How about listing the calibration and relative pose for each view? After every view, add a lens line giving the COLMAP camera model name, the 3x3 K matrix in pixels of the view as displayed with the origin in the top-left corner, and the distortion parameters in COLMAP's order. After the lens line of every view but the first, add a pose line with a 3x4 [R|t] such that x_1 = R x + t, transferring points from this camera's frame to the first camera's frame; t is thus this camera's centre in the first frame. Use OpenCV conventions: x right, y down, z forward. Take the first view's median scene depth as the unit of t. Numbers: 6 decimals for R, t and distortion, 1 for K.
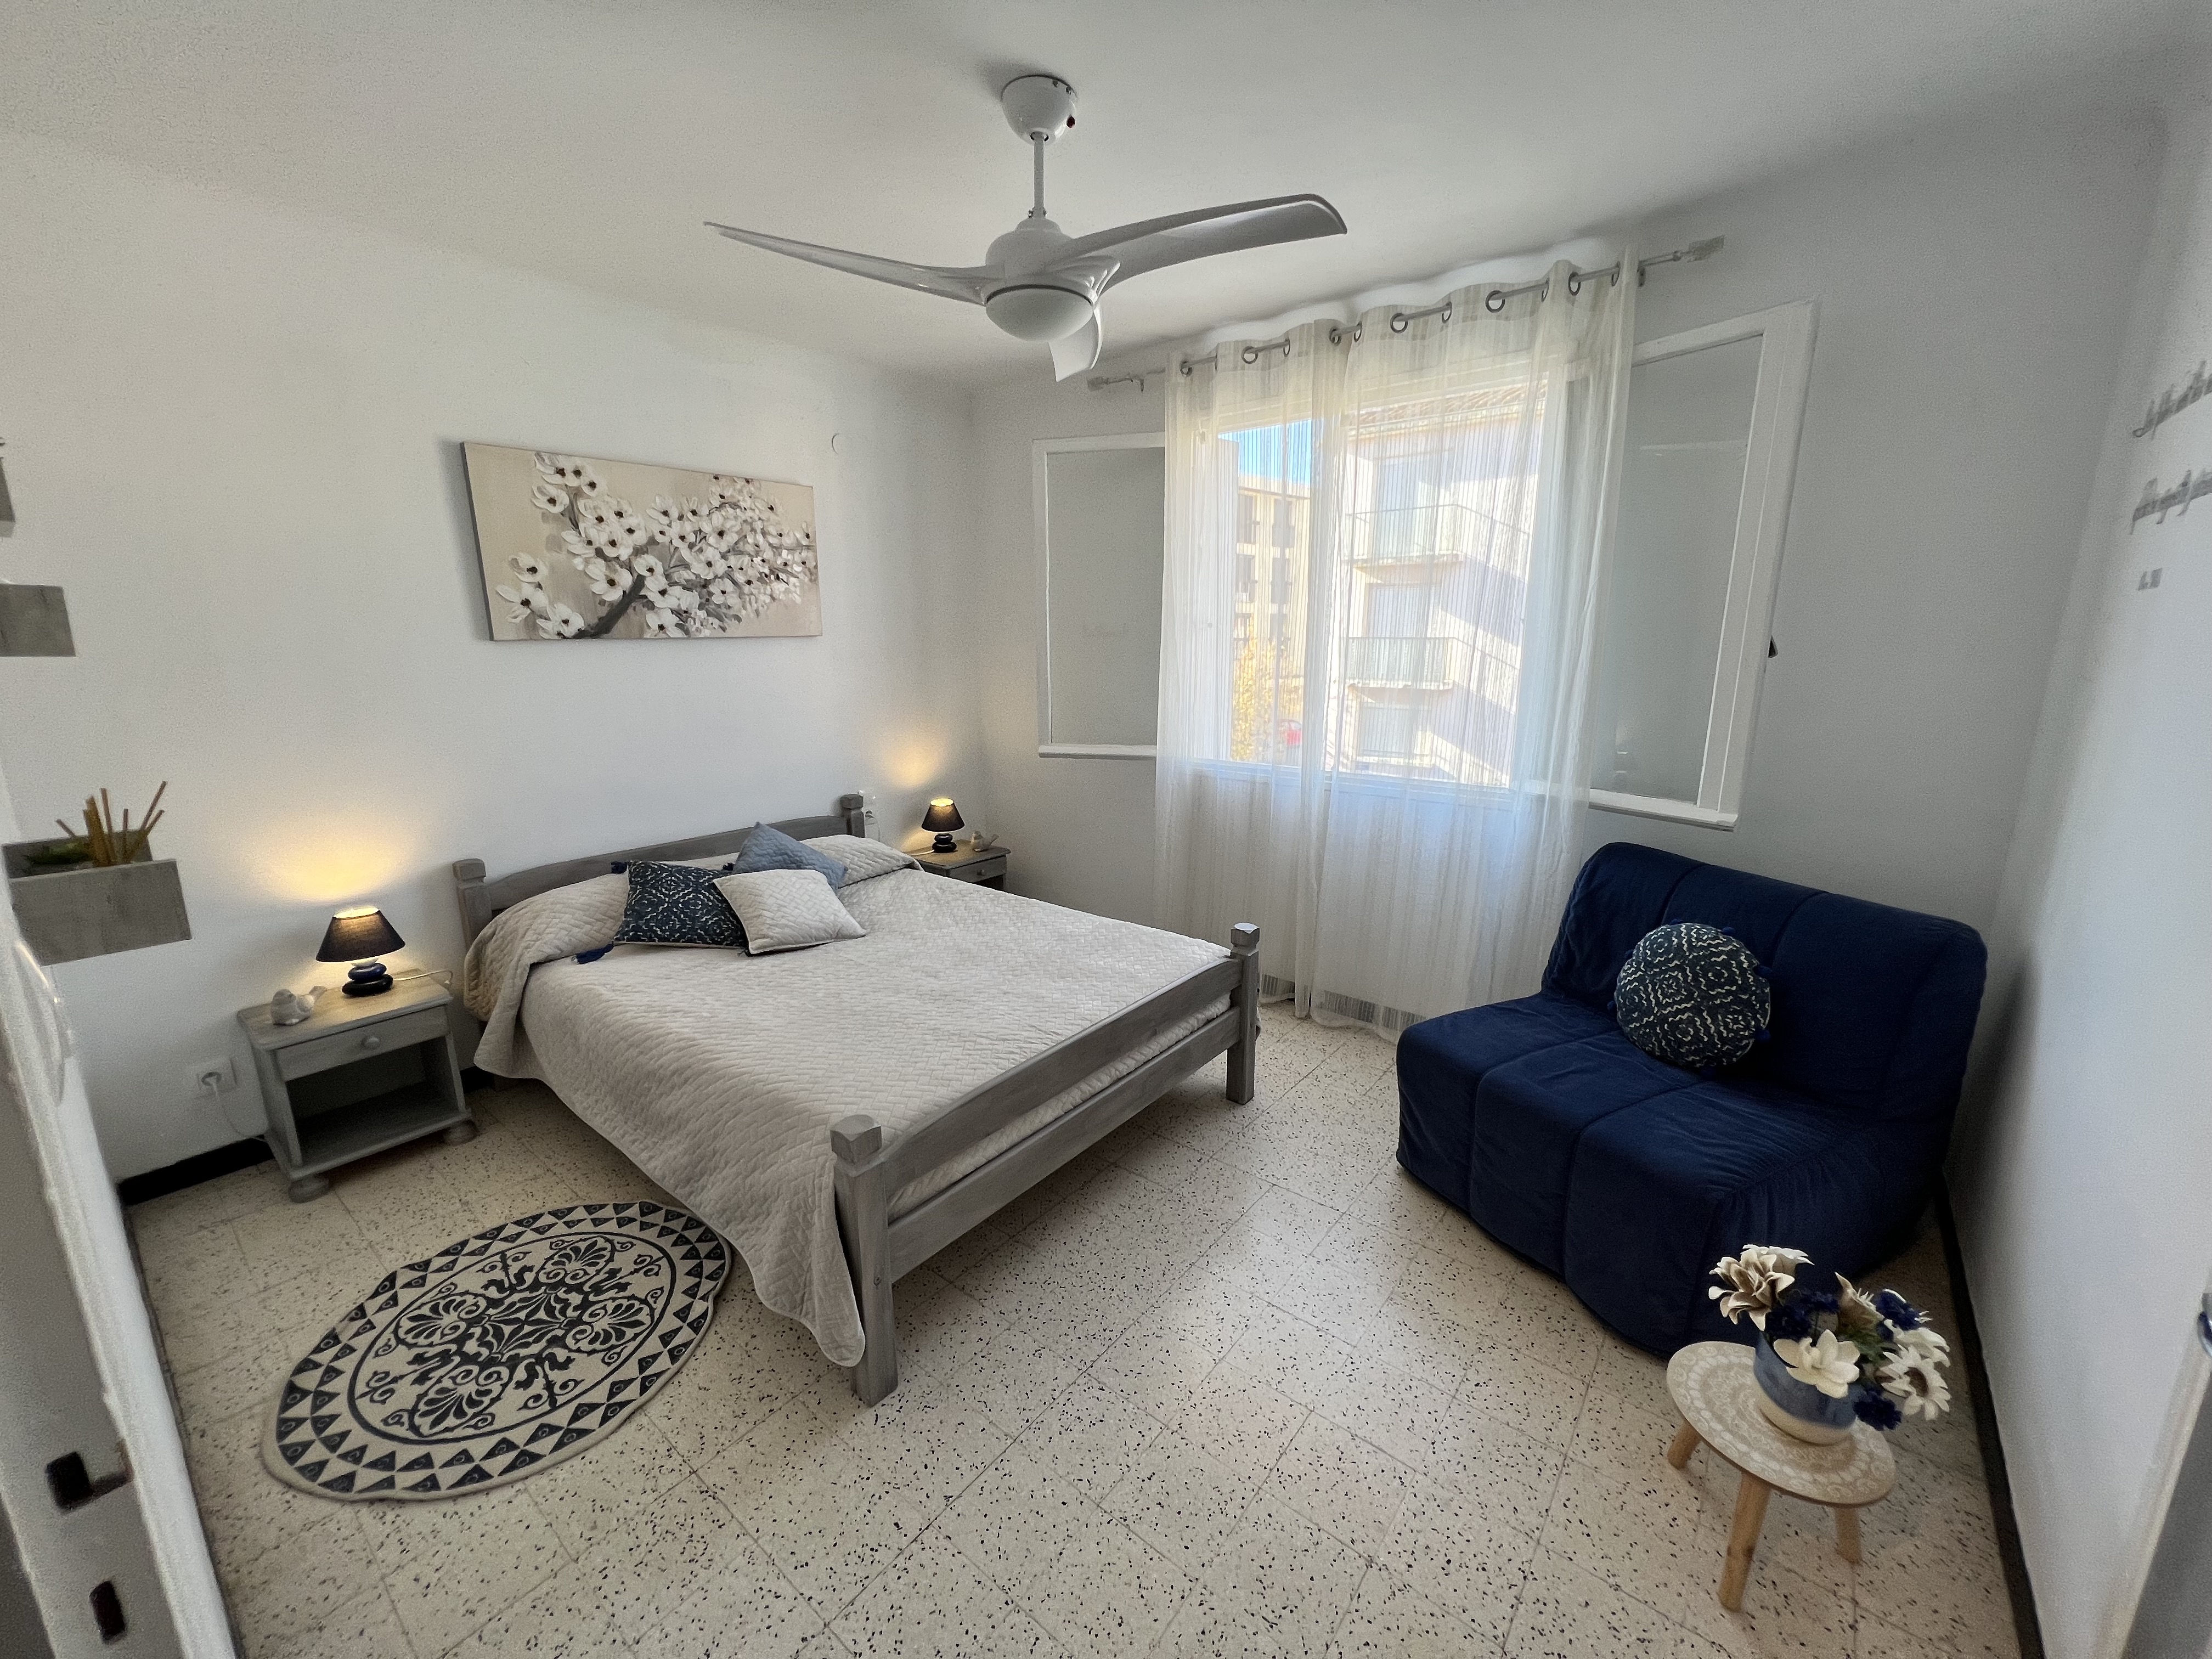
lens RADIAL K [[878.5, 0, 1101.7], [0, 878.5, 823.3], [0, 0, 1]] dist [0.000284, -0.000015]
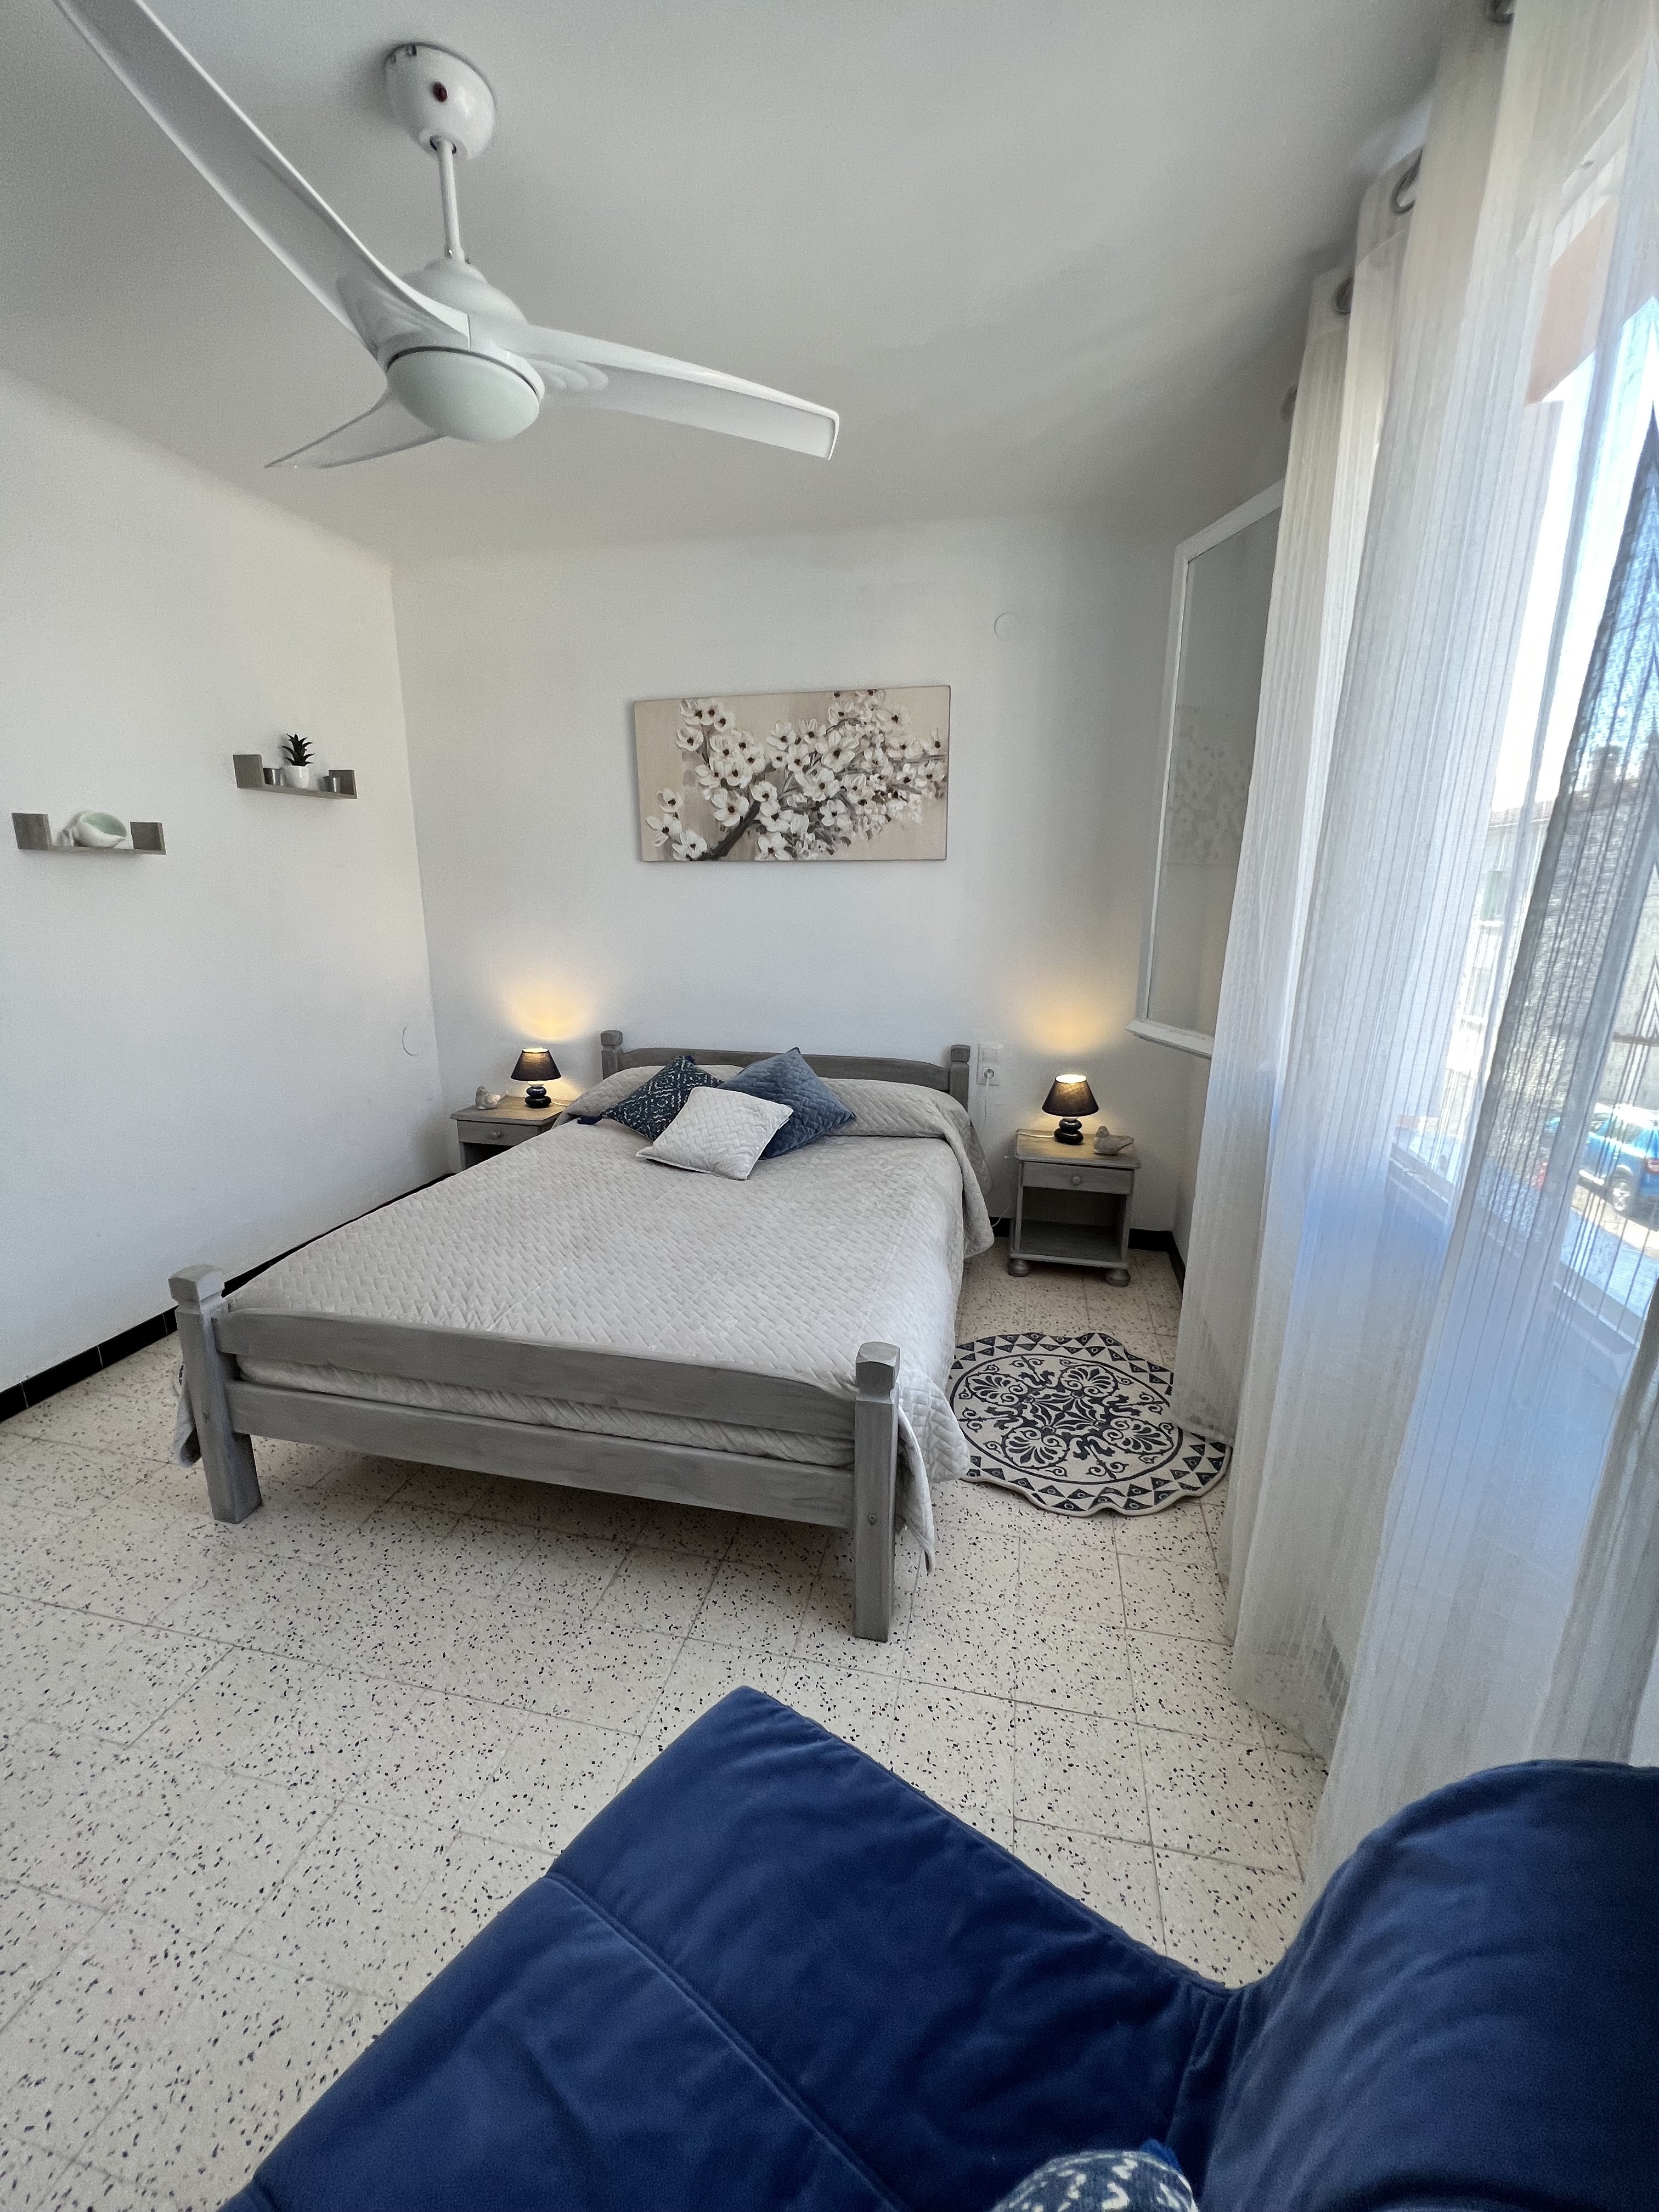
lens RADIAL K [[878.5, 0, 829.5], [0, 878.5, 1106.0], [0, 0, 1]] dist [0.000284, -0.000015]
pose [[0.450930, 0.250115, -0.856799, 0.503711], [-0.190548, 0.964781, 0.181352, -0.125550], [0.871983, 0.081485, 0.482707, 0.550326]]
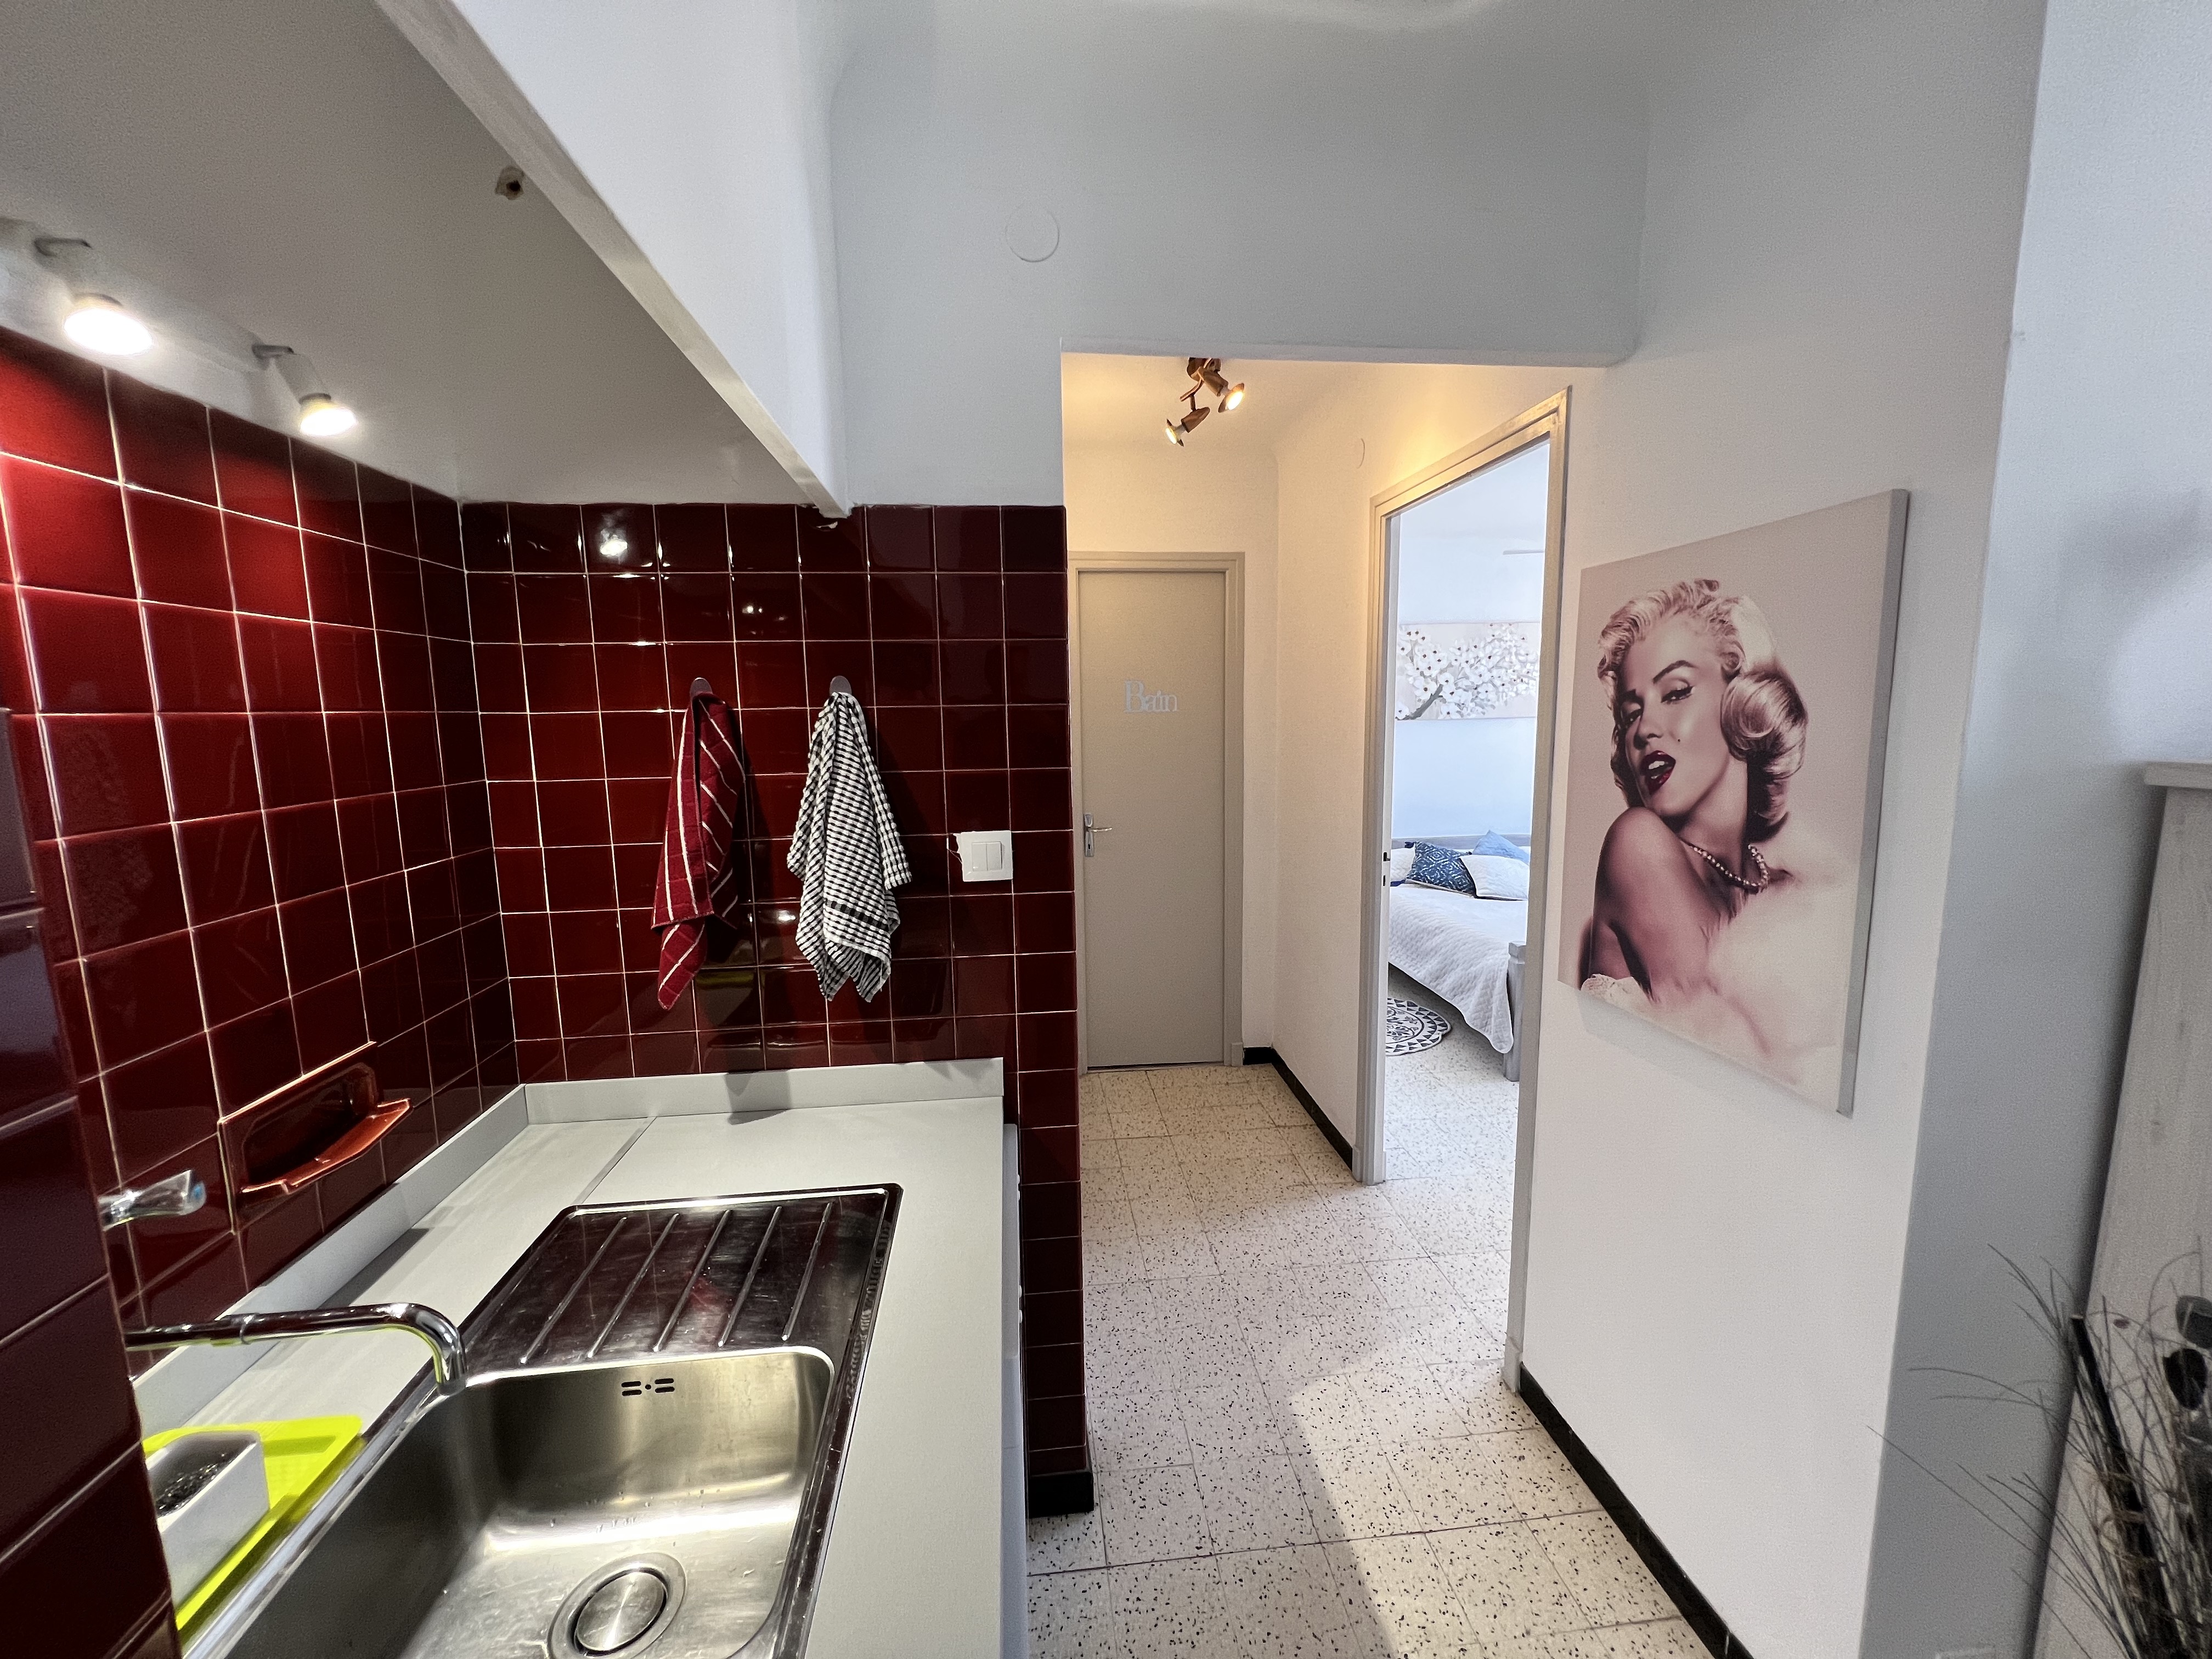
lens RADIAL K [[878.5, 0, 1101.7], [0, 878.5, 823.3], [0, 0, 1]] dist [0.000284, -0.000015]
pose [[0.702362, 0.082675, -0.707003, 0.257134], [-0.137806, 0.990234, -0.021106, 0.120921], [0.698353, 0.112253, 0.706896, -0.664231]]
